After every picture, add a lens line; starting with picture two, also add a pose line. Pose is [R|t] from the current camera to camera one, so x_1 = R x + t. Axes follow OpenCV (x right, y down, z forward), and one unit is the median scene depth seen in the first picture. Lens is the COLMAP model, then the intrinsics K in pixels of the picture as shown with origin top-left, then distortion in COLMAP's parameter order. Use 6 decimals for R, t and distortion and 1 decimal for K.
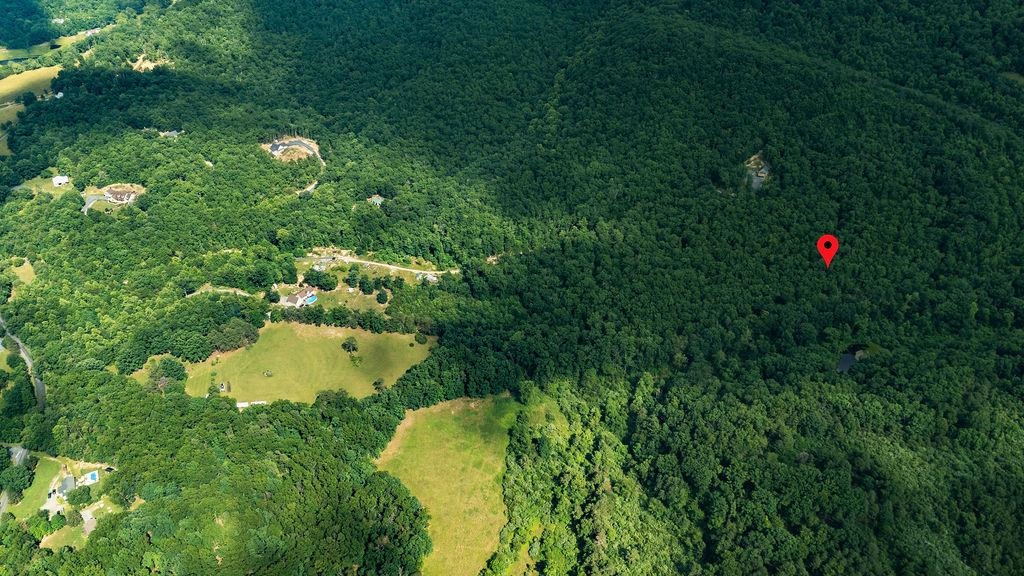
lens RADIAL K [[747.8, 0, 510.5], [0, 747.8, 289.6], [0, 0, 1]] dist [0.077715, -0.080684]
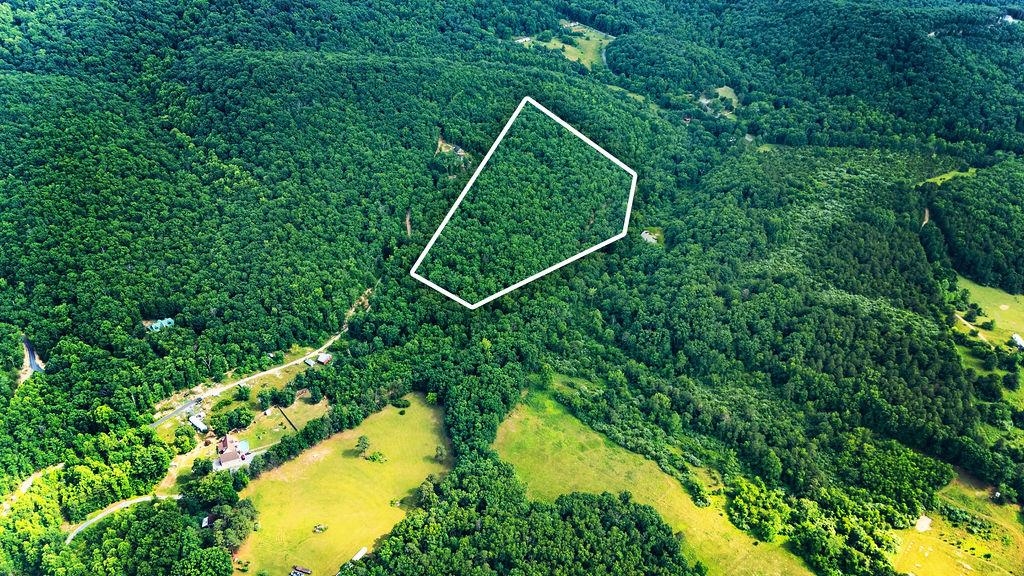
lens RADIAL K [[747.8, 0, 510.2], [0, 747.8, 290.3], [0, 0, 1]] dist [0.077715, -0.080684]
pose [[0.606129, -0.416421, 0.677644, -0.538464], [0.446840, 0.883111, 0.143000, -0.113221], [-0.657983, 0.216122, 0.721353, 0.211247]]
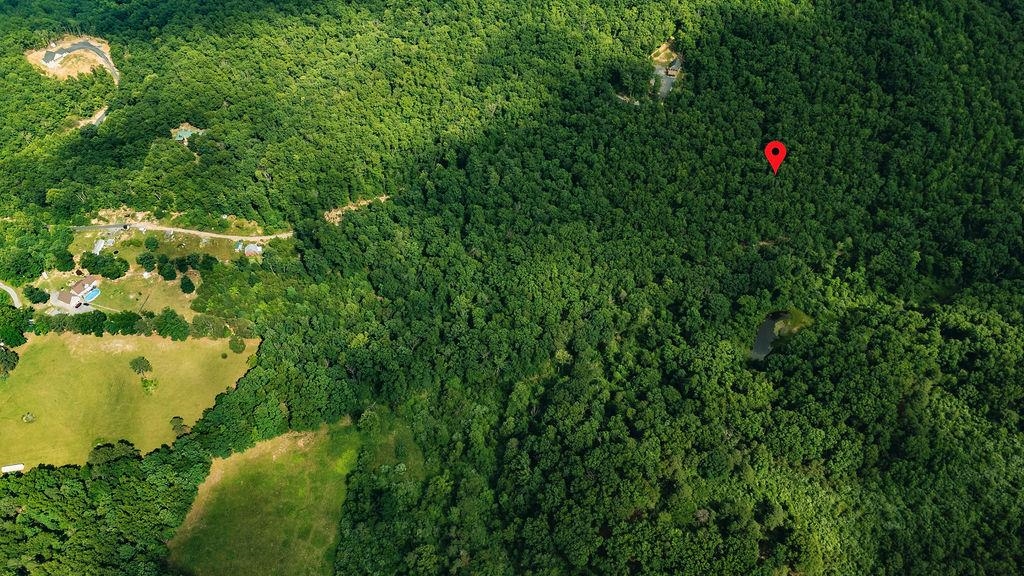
lens RADIAL K [[747.8, 0, 510.7], [0, 747.8, 292.2], [0, 0, 1]] dist [0.077715, -0.080684]
pose [[0.995189, -0.072942, 0.065406, 0.104745], [0.055834, 0.970836, 0.233154, -0.140182], [-0.080505, -0.228381, 0.970238, 0.207100]]
